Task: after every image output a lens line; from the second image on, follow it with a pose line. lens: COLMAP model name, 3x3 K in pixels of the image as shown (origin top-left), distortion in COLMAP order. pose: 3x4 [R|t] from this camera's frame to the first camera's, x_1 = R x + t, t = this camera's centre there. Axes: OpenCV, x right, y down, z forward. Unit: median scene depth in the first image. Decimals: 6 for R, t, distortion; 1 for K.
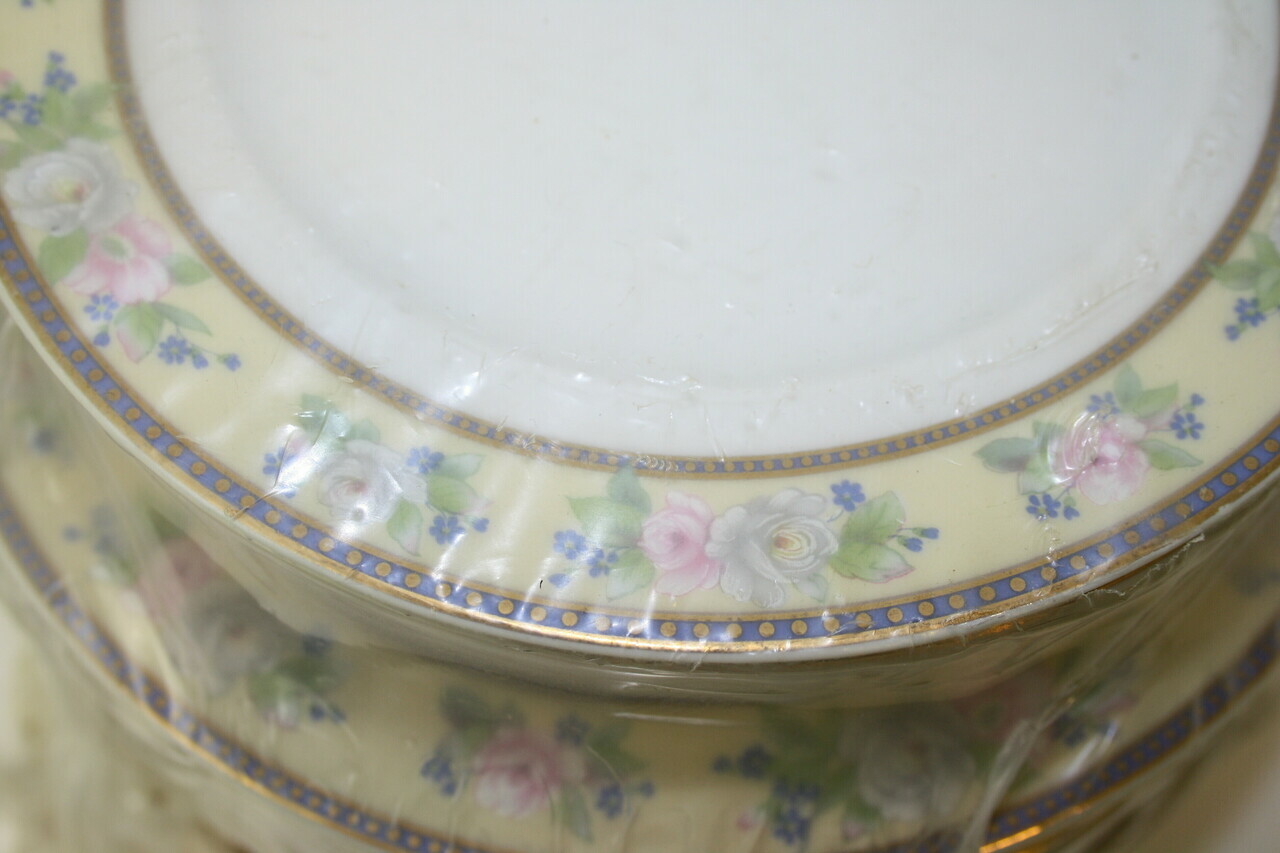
lens RADIAL K [[1556.8, 0, 634.4], [0, 1556.8, 433.8], [0, 0, 1]] dist [-0.004819, 0.000000]
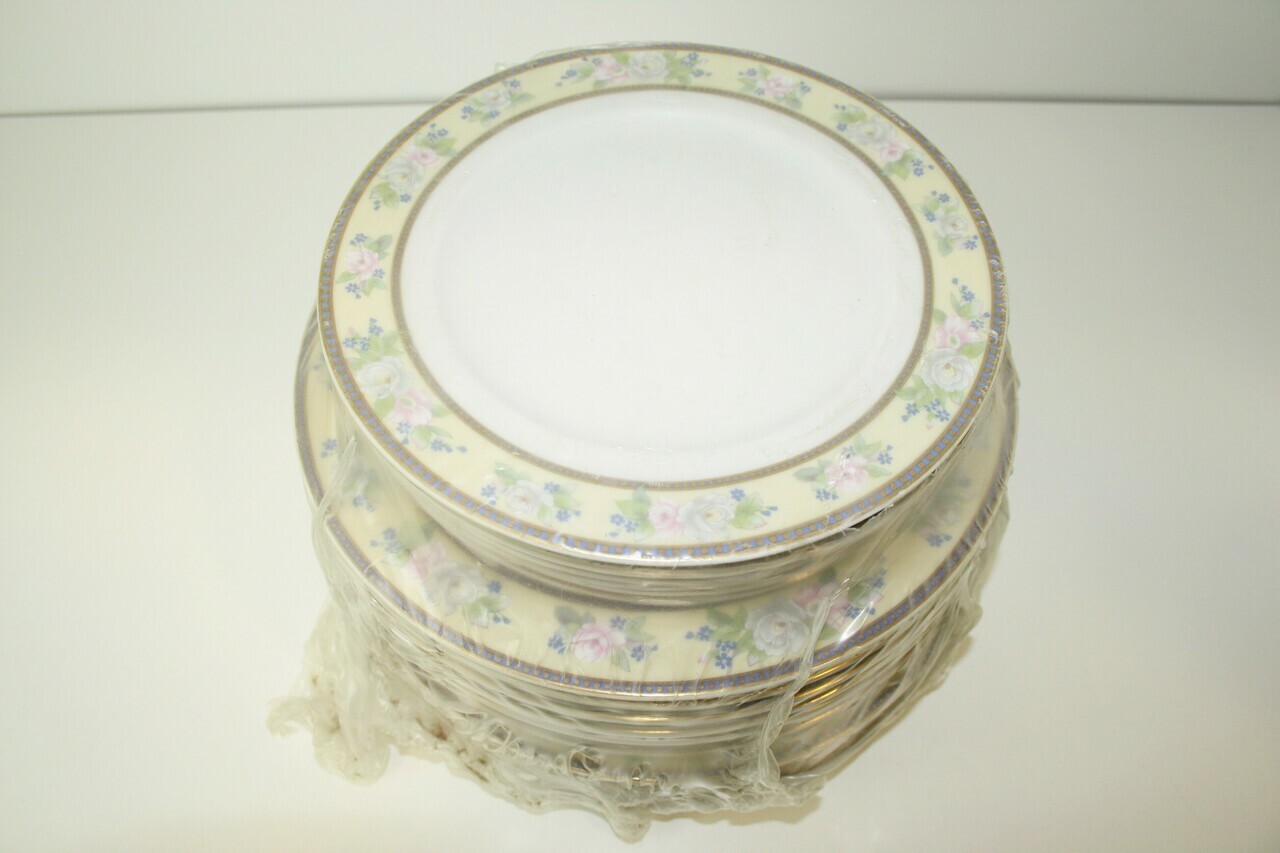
lens RADIAL K [[1049.9, 0, 639.0], [0, 1049.9, 419.8], [0, 0, 1]] dist [-0.013588, -0.000257]
pose [[0.998992, -0.042296, 0.015022, -0.024903], [0.043855, 0.991065, -0.125964, 0.114140], [-0.009560, 0.126496, 0.991921, -0.517637]]
